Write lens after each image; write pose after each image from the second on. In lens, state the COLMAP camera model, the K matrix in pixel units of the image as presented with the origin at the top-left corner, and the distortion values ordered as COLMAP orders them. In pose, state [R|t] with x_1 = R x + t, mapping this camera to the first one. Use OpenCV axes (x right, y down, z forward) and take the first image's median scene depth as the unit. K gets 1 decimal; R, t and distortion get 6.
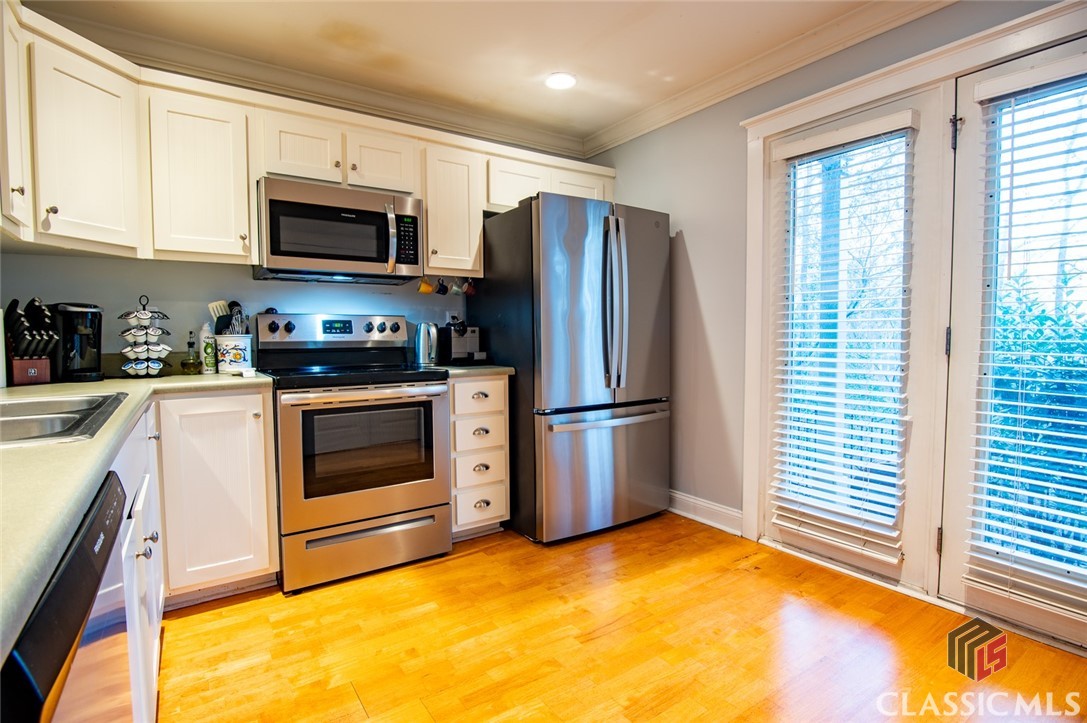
lens RADIAL K [[534.0, 0, 543.2], [0, 534.0, 362.7], [0, 0, 1]] dist [-0.016086, -0.000787]
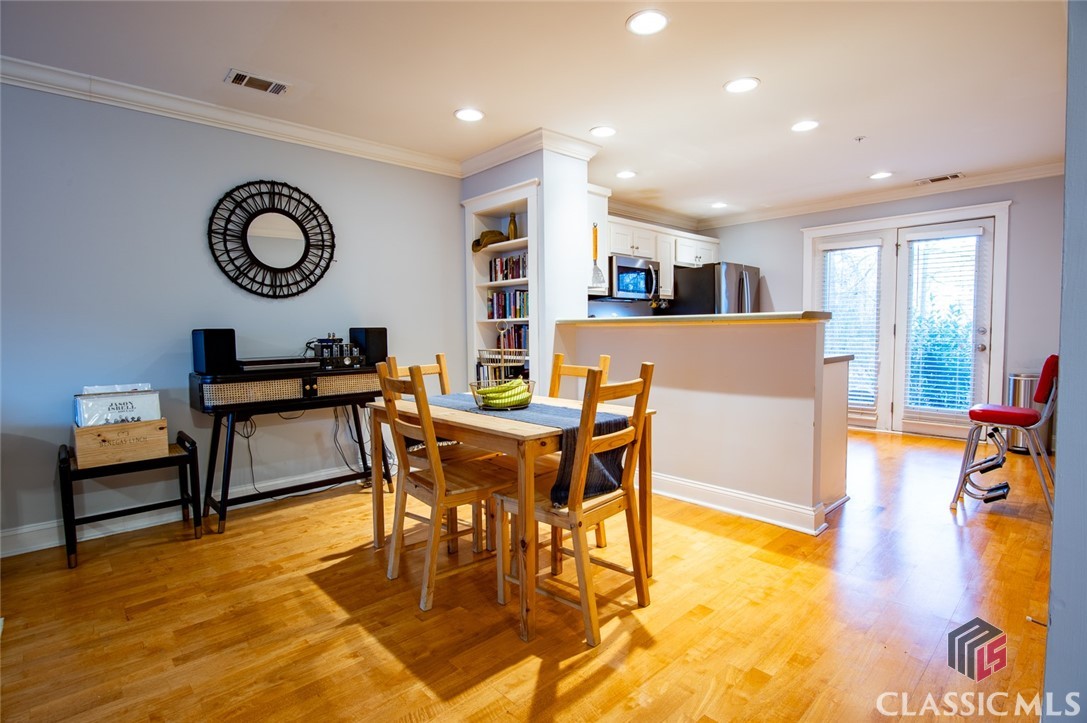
lens RADIAL K [[534.0, 0, 542.0], [0, 534.0, 360.1], [0, 0, 1]] dist [-0.016086, -0.000787]
pose [[0.988069, -0.011133, 0.153611, -1.107475], [0.010790, 0.999937, 0.003070, 0.067394], [-0.153636, -0.001376, 0.988127, -1.073519]]
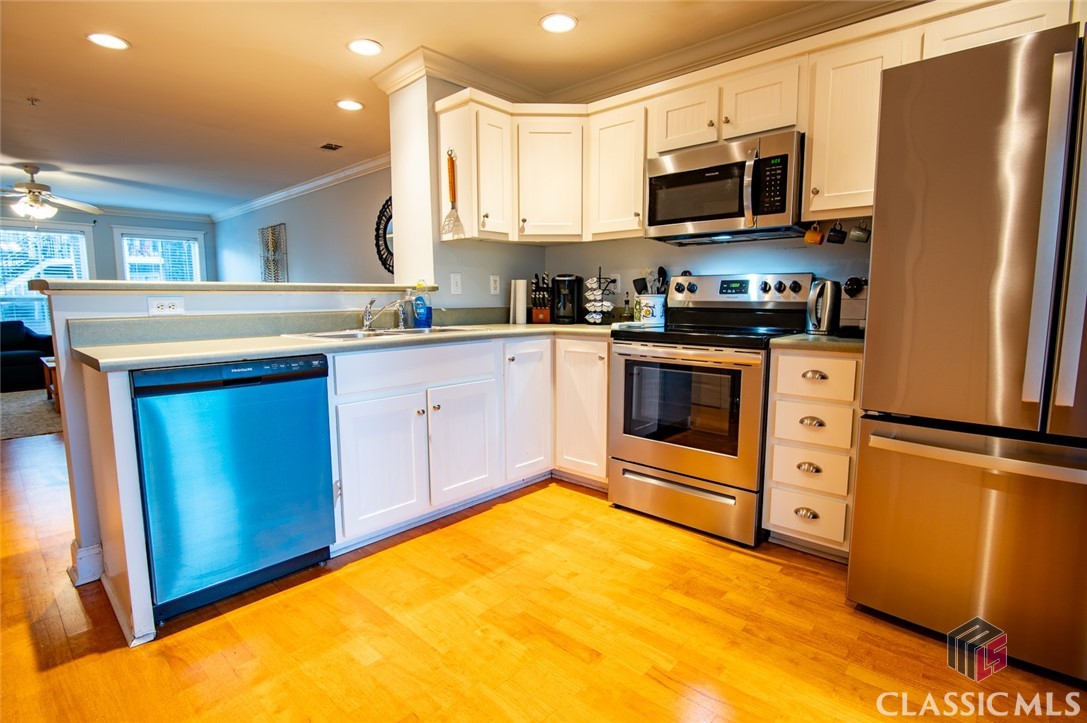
lens RADIAL K [[534.0, 0, 543.2], [0, 534.0, 362.4], [0, 0, 1]] dist [-0.016086, -0.000787]
pose [[0.231777, 0.124412, -0.964780, 0.573753], [-0.051835, 0.991958, 0.115464, -0.027315], [0.971387, 0.023247, 0.236362, 0.479805]]
